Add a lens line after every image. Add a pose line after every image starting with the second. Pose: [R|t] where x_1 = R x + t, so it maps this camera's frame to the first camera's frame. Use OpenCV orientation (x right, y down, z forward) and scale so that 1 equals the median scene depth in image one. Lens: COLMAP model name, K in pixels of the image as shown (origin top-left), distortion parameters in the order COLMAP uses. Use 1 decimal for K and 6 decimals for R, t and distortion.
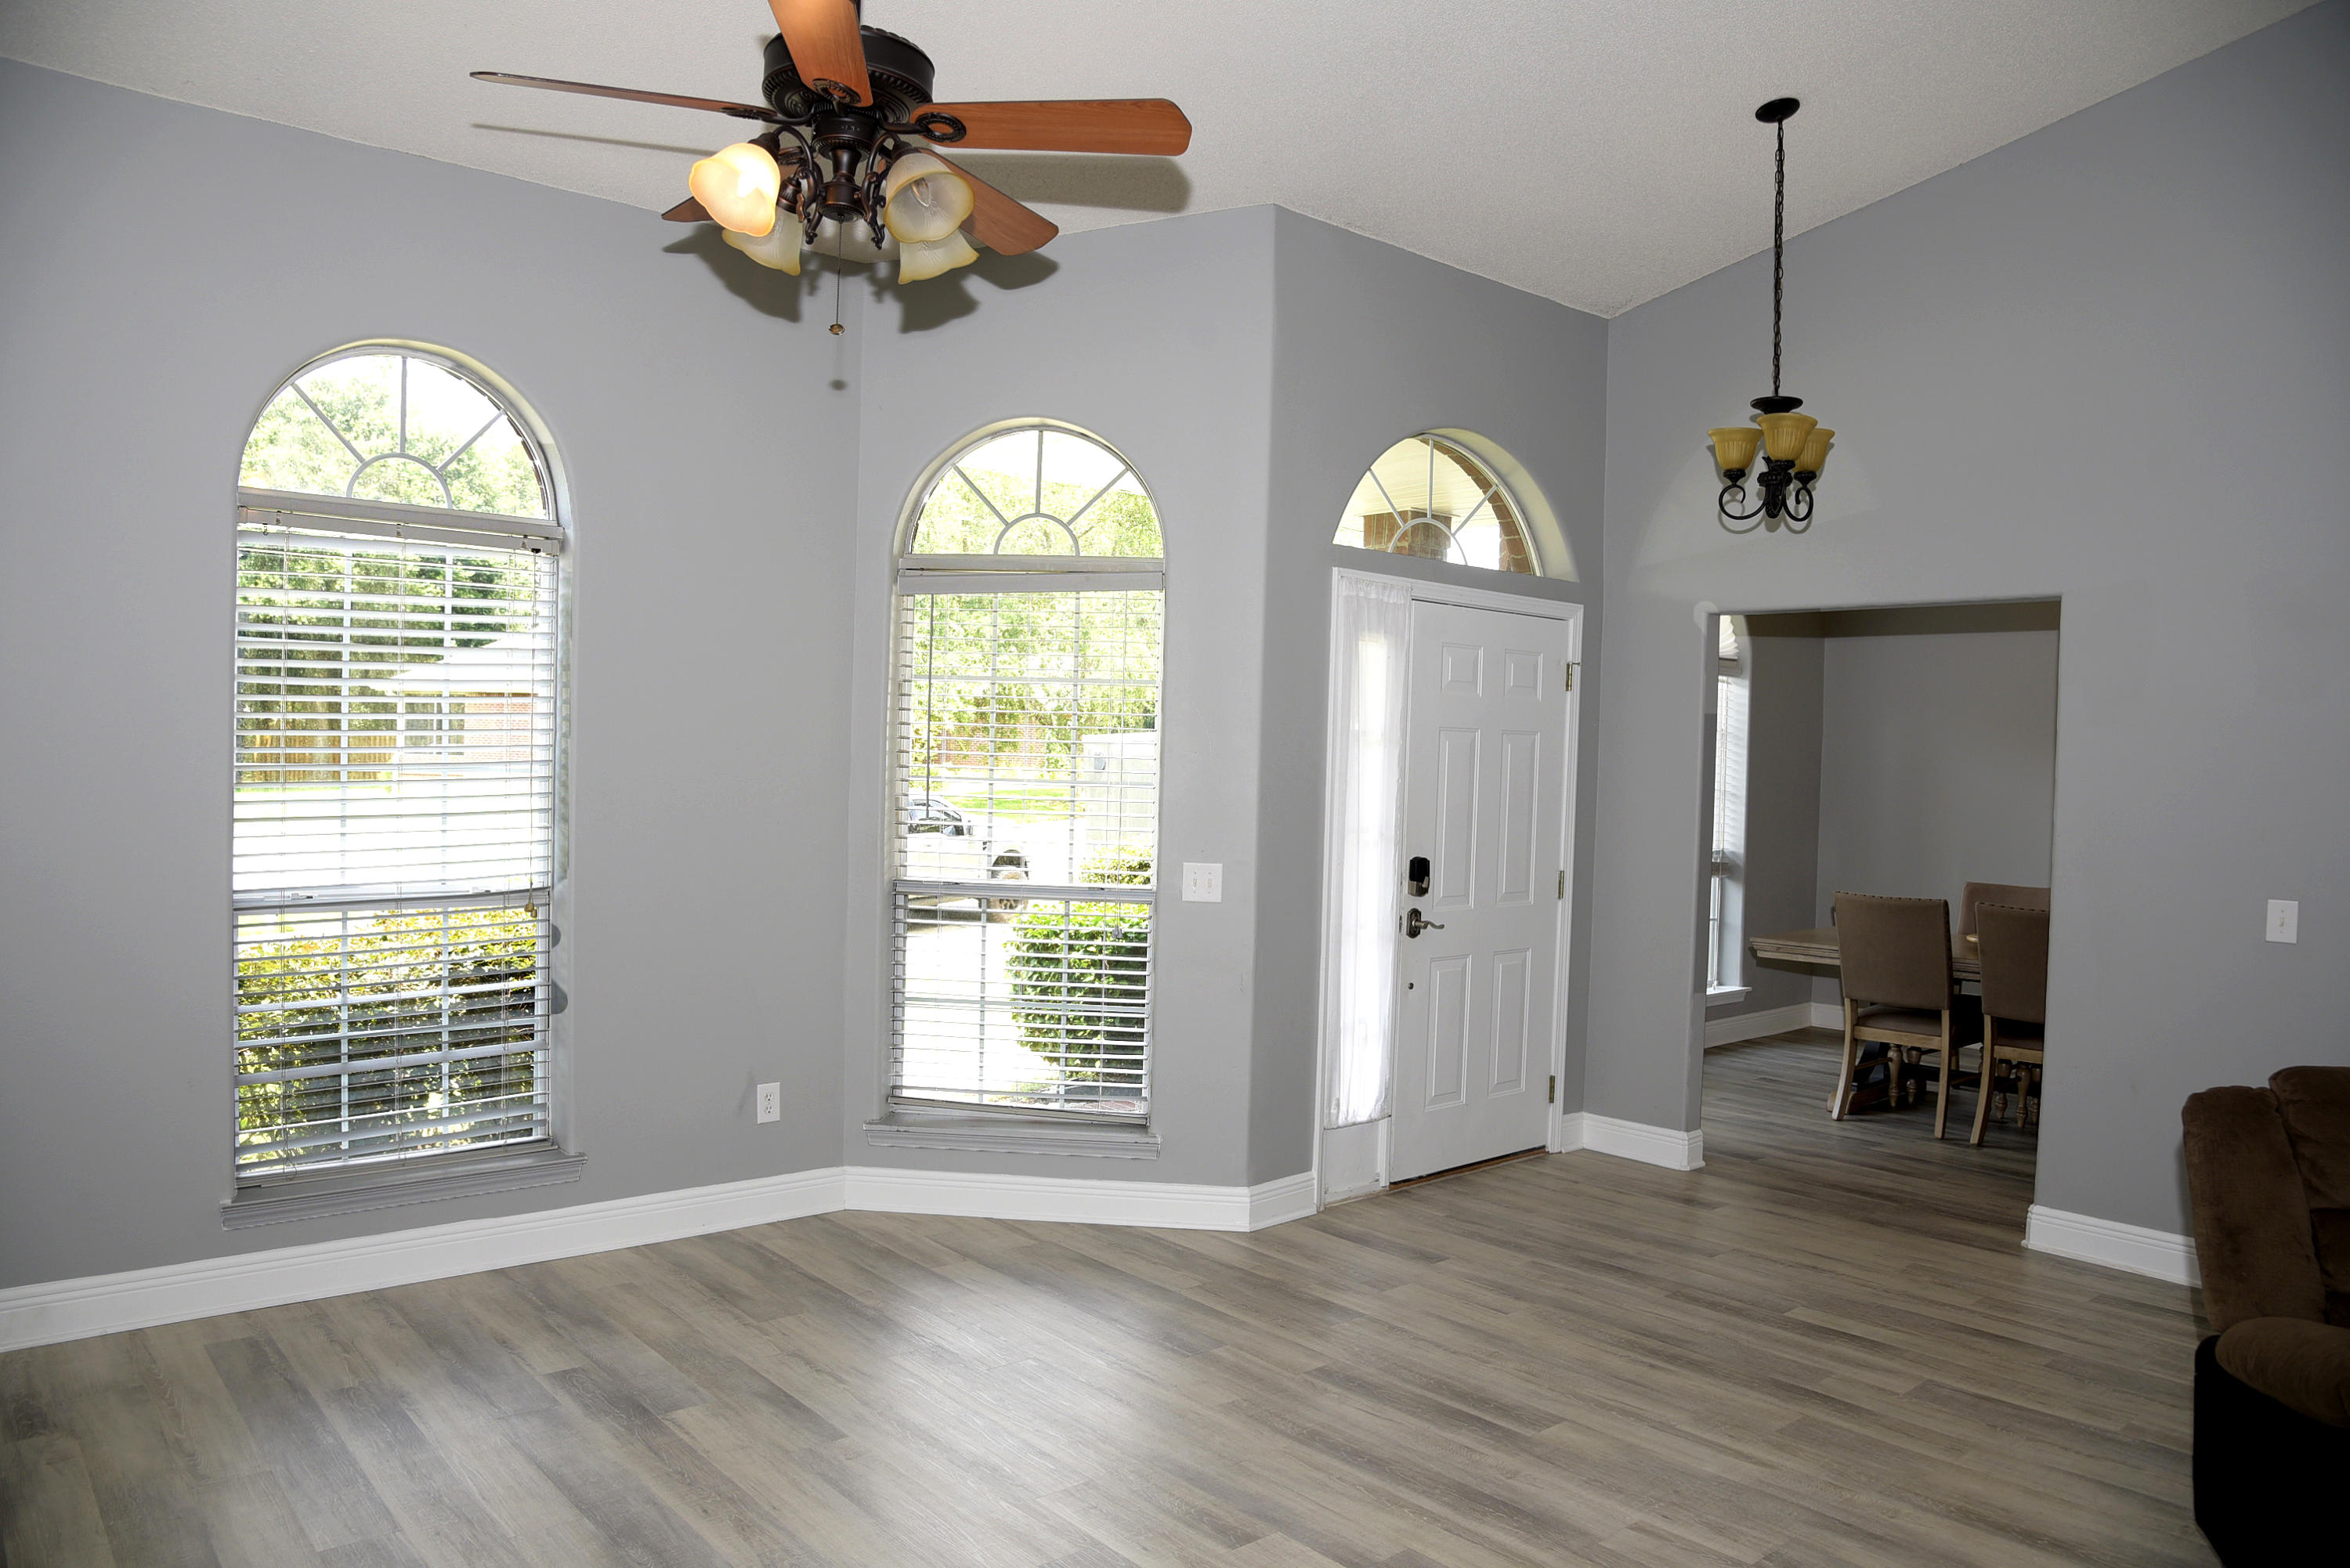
lens RADIAL K [[1591.2, 0, 1189.3], [0, 1591.2, 797.3], [0, 0, 1]] dist [-0.105750, 0.055745]
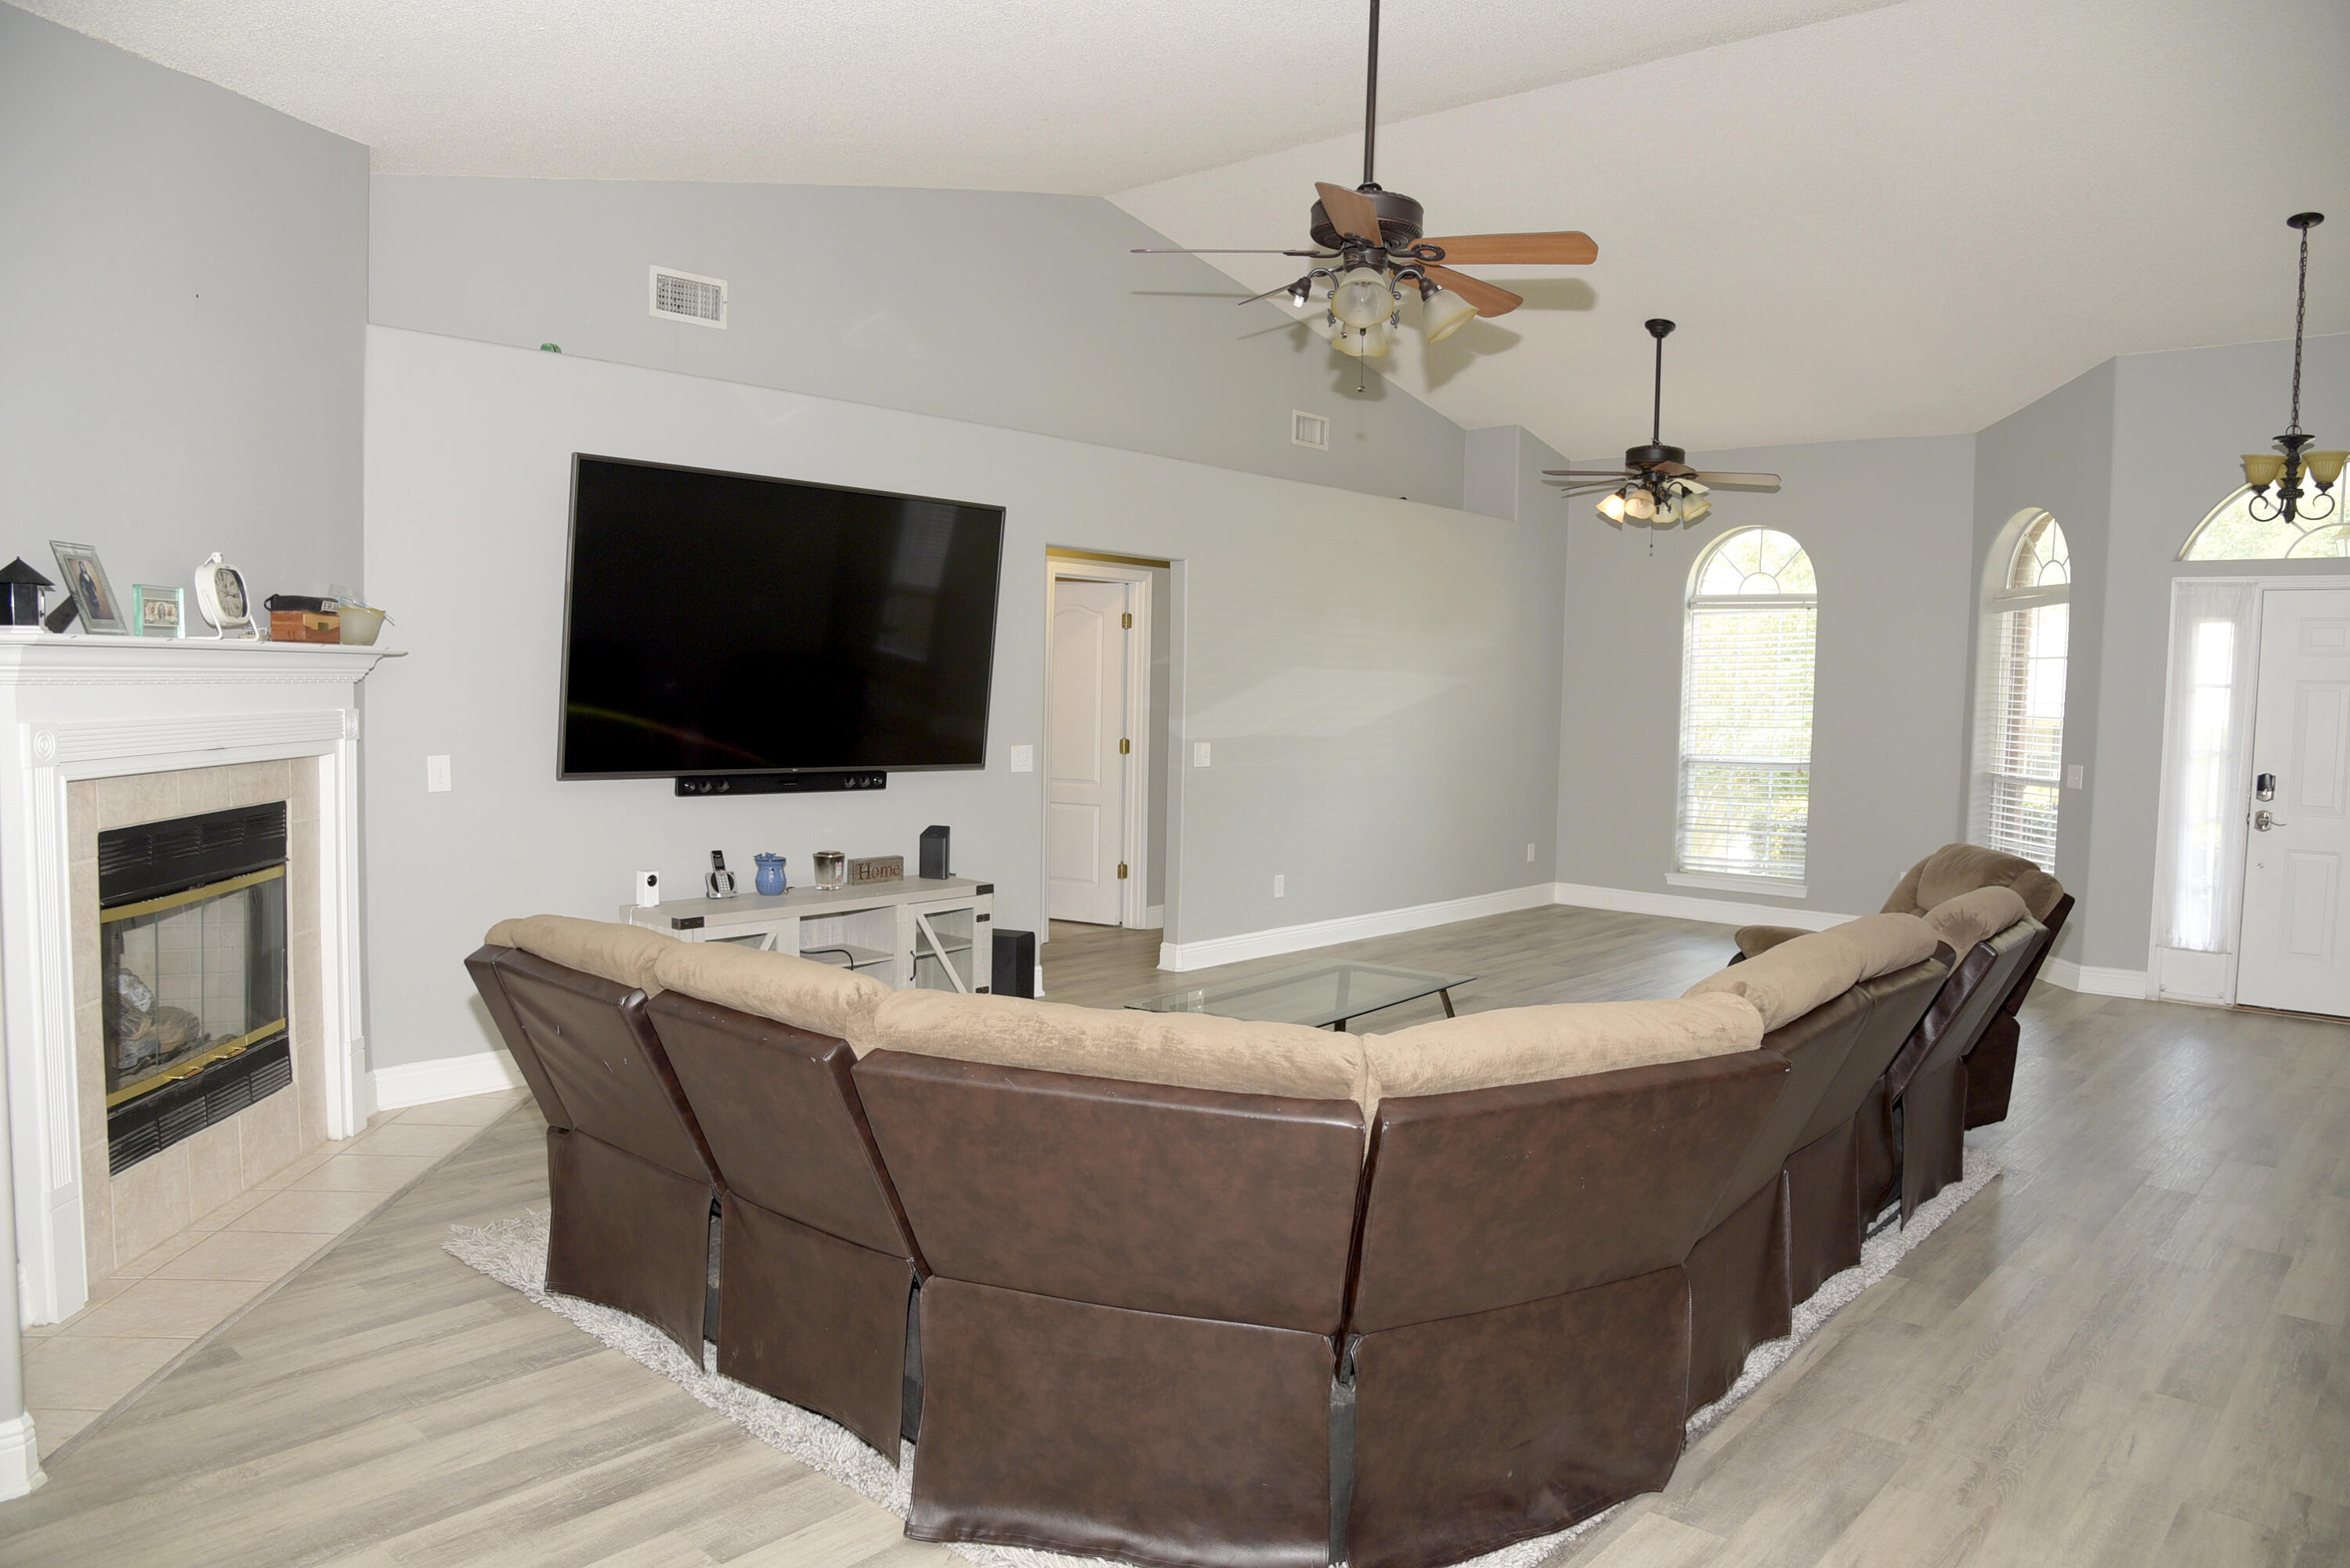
lens RADIAL K [[1597.3, 0, 1177.8], [0, 1597.3, 794.8], [0, 0, 1]] dist [-0.112435, 0.058203]
pose [[0.119884, 0.048999, -0.991578, 1.958658], [-0.045533, 0.998002, 0.043812, 0.059352], [0.991743, 0.039897, 0.121876, -0.154925]]
